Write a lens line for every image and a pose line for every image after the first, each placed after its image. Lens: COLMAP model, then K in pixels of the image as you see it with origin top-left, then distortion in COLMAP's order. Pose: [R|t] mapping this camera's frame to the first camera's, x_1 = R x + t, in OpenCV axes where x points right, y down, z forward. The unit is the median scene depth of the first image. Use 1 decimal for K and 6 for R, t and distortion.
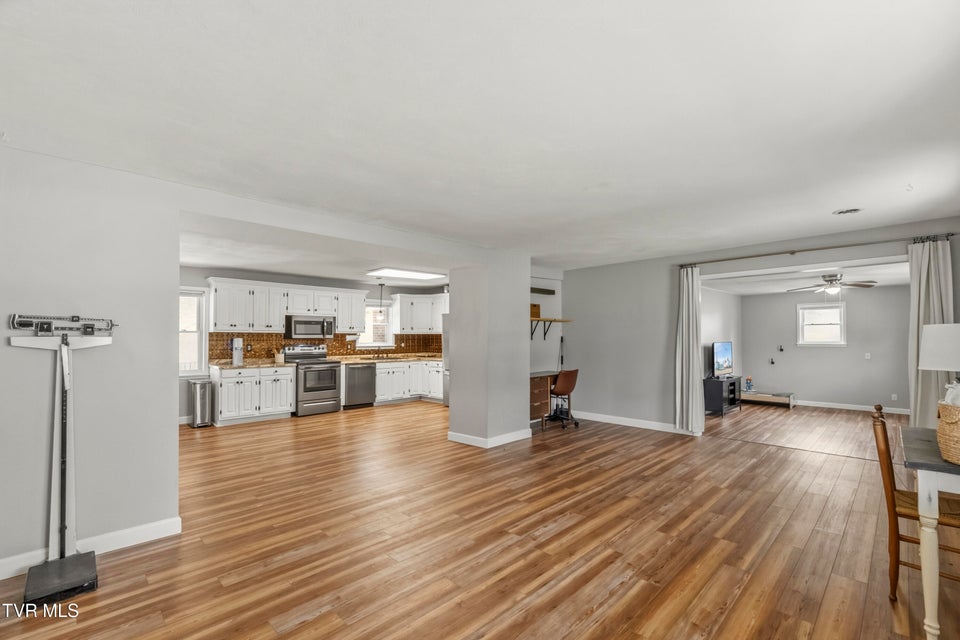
lens RADIAL K [[419.5, 0, 479.9], [0, 419.5, 326.2], [0, 0, 1]] dist [-0.009060, -0.000255]
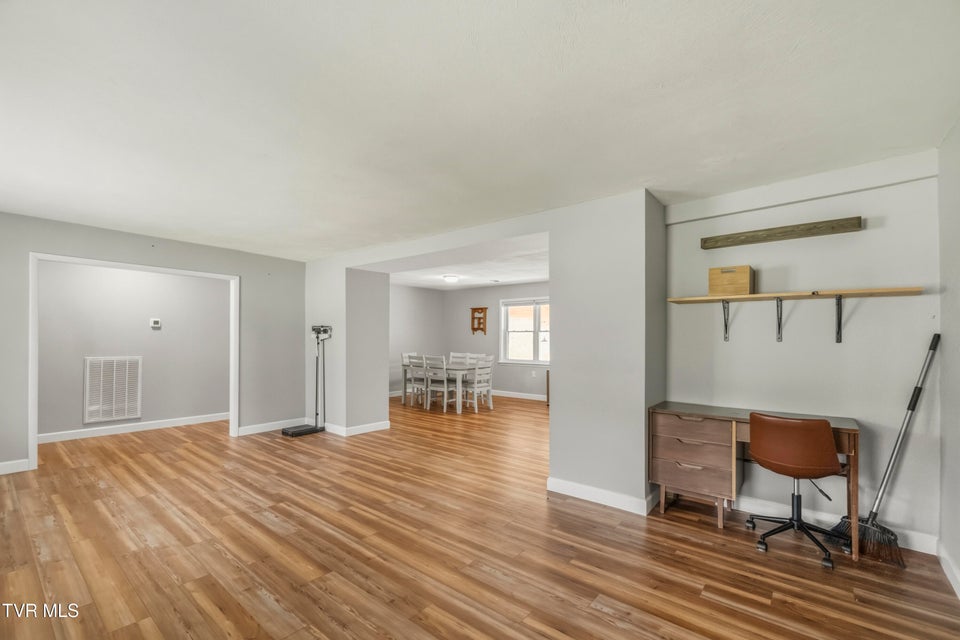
lens RADIAL K [[419.5, 0, 479.9], [0, 419.5, 326.2], [0, 0, 1]] dist [-0.009060, -0.000255]
pose [[0.107236, -0.020069, -0.994031, 0.509562], [0.022112, 0.999597, -0.017796, 0.016087], [0.993988, -0.020071, 0.107637, 0.572841]]
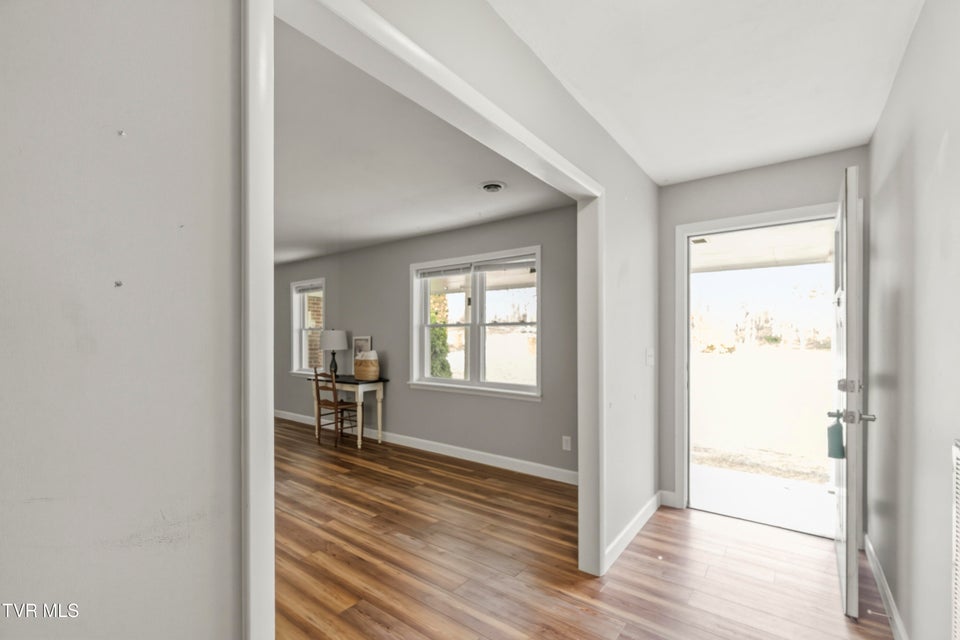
lens RADIAL K [[419.5, 0, 479.9], [0, 419.5, 326.2], [0, 0, 1]] dist [-0.009060, -0.000255]
pose [[-0.151498, 0.030101, 0.987999, -0.436478], [-0.024530, 0.999114, -0.034201, 0.011549], [-0.988153, -0.029417, -0.150625, 0.162671]]
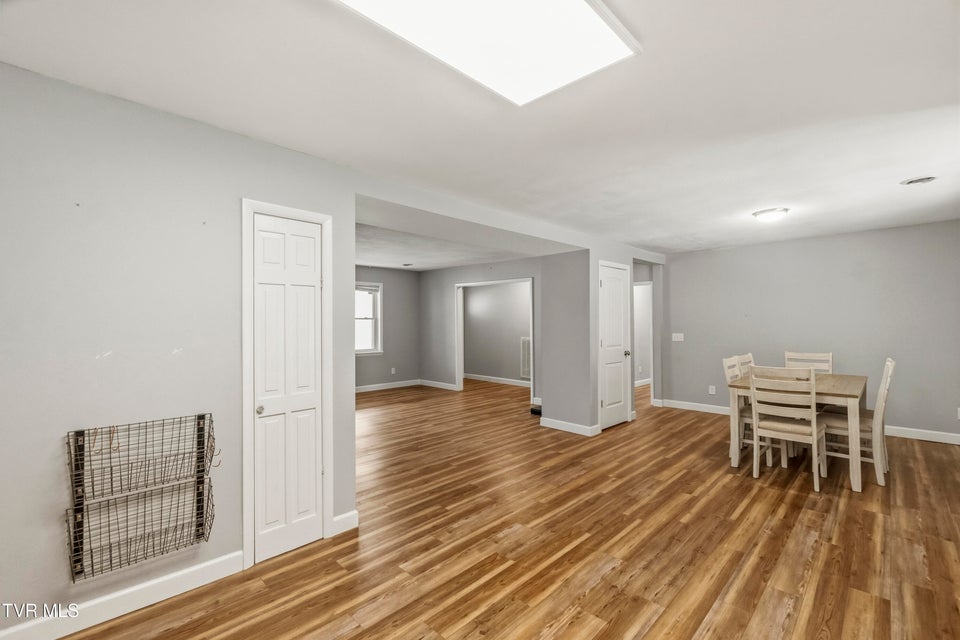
lens RADIAL K [[419.5, 0, 479.9], [0, 419.5, 326.2], [0, 0, 1]] dist [-0.009060, -0.000255]
pose [[-0.999945, 0.009193, -0.005077, -0.176280], [0.009282, 0.999797, -0.017911, 0.030578], [0.004911, -0.017957, -0.999827, 1.181085]]
